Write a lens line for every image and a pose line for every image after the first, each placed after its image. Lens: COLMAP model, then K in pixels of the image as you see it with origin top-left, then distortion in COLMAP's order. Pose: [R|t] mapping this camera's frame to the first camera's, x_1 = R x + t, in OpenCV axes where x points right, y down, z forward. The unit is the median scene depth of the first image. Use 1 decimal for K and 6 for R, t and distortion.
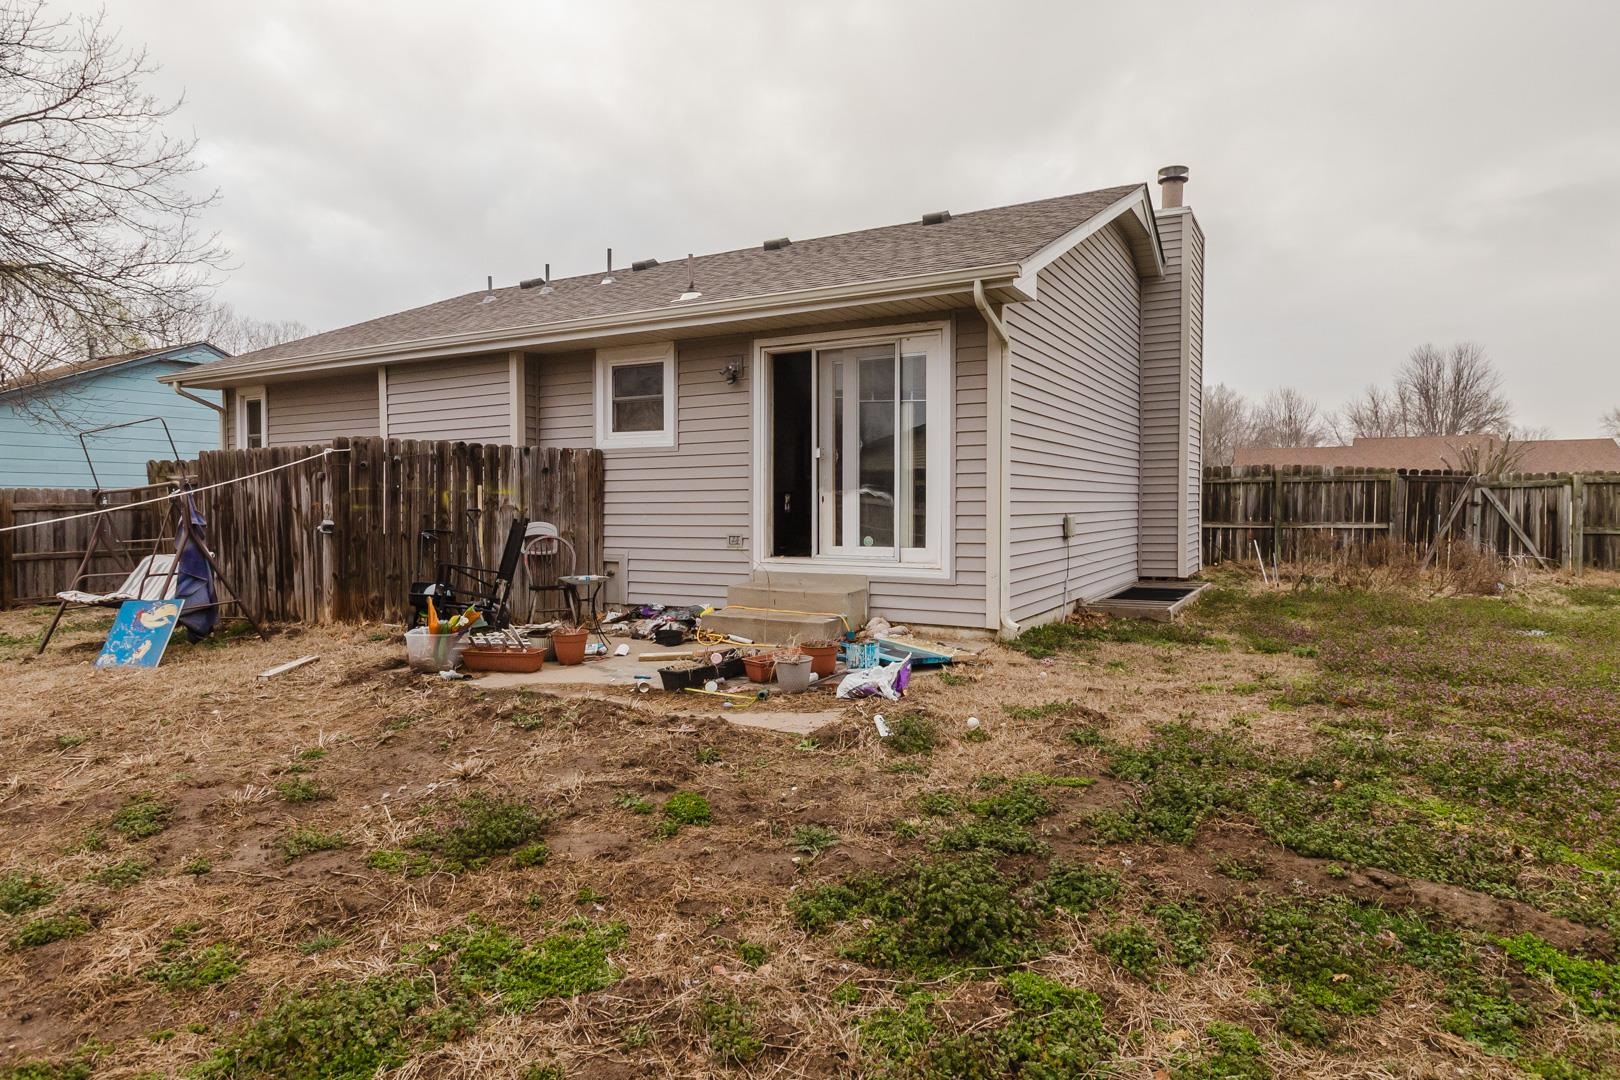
lens RADIAL K [[916.3, 0, 813.0], [0, 916.3, 533.6], [0, 0, 1]] dist [0.000497, 0.000886]
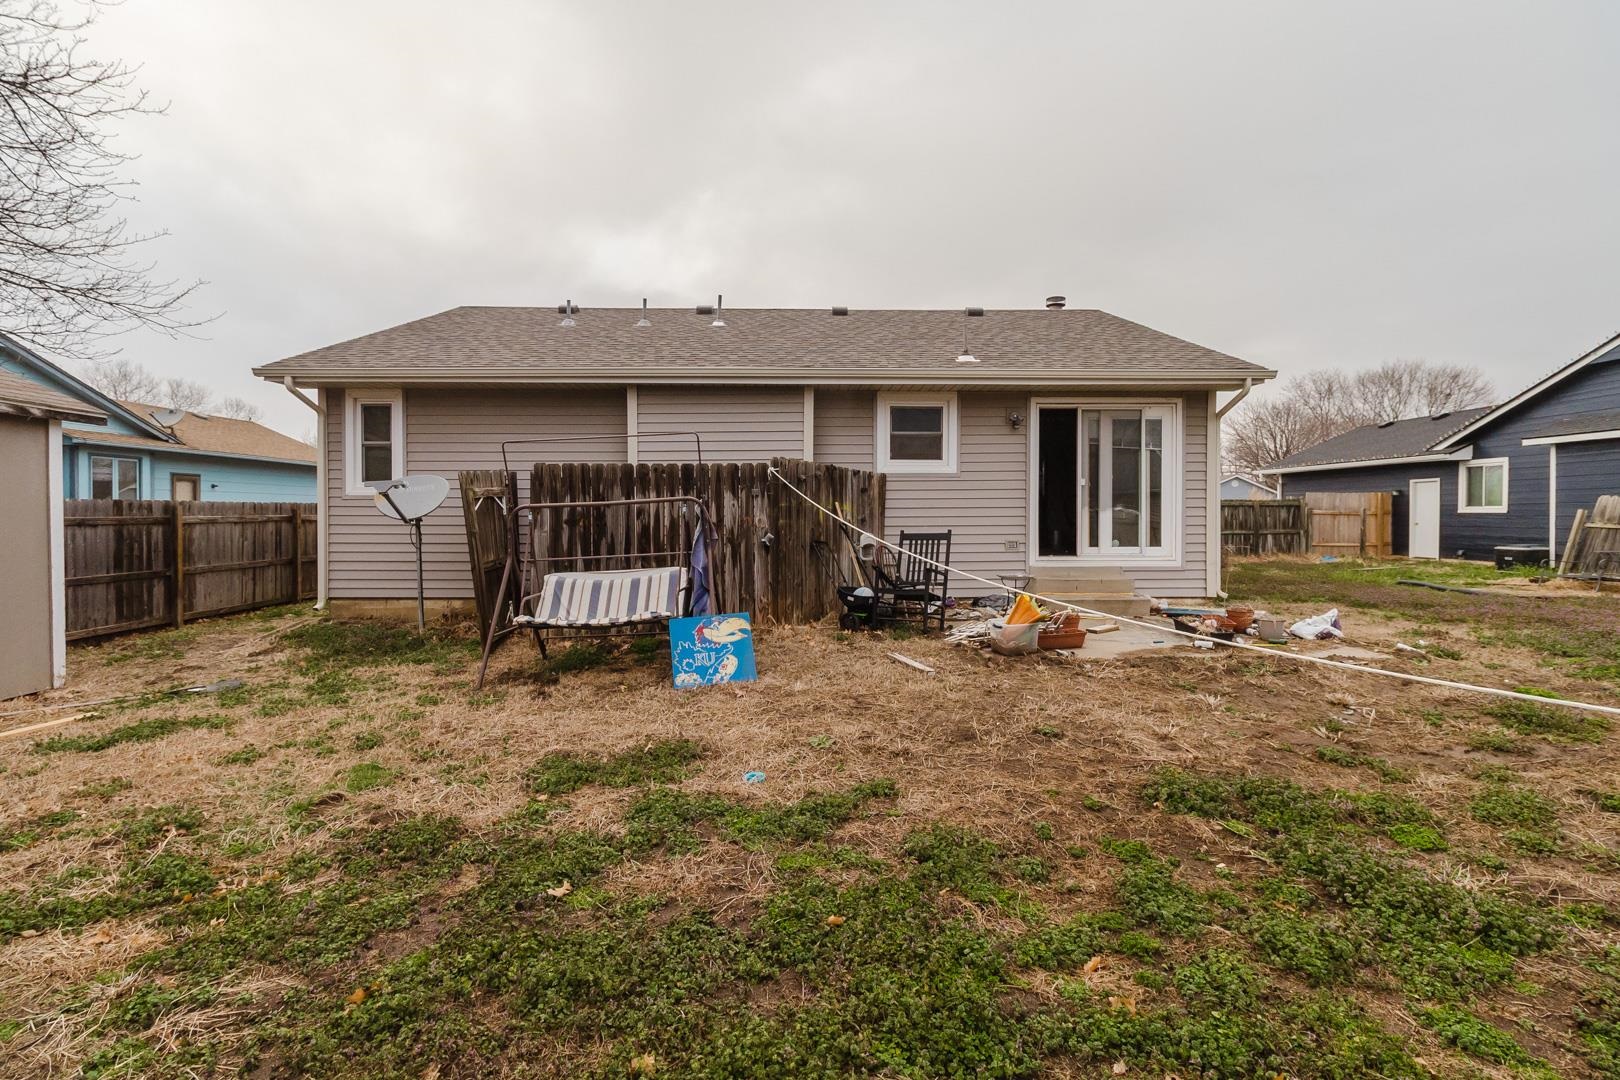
lens RADIAL K [[740.0, 0, 808.7], [0, 740.0, 529.7], [0, 0, 1]] dist [0.001878, 0.000024]
pose [[0.867379, -0.010838, 0.497530, -0.836402], [0.015537, 0.999865, -0.005306, -0.012957], [-0.497405, 0.012332, 0.867431, 0.196213]]
